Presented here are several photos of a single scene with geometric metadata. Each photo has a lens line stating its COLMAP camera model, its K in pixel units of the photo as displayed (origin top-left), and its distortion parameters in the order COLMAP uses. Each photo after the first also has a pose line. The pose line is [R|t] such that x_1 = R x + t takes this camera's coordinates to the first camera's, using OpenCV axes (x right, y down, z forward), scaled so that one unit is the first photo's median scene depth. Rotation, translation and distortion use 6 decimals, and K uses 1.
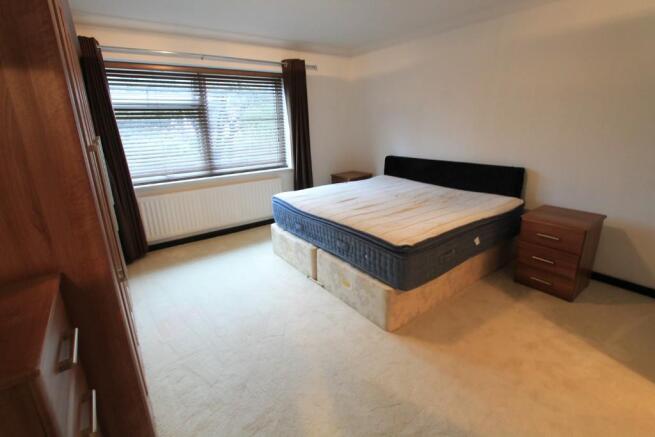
lens RADIAL K [[307.8, 0, 328.5], [0, 307.8, 204.8], [0, 0, 1]] dist [-0.006764, -0.000432]
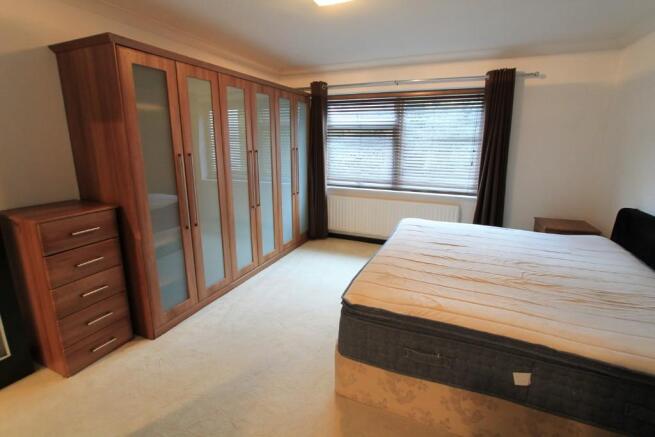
lens RADIAL K [[307.8, 0, 328.5], [0, 307.8, 204.8], [0, 0, 1]] dist [-0.006764, -0.000432]
pose [[0.513278, 0.207161, -0.832845, 0.439640], [-0.245663, 0.965288, 0.088704, -0.088286], [0.822311, 0.159069, 0.546353, 0.243678]]
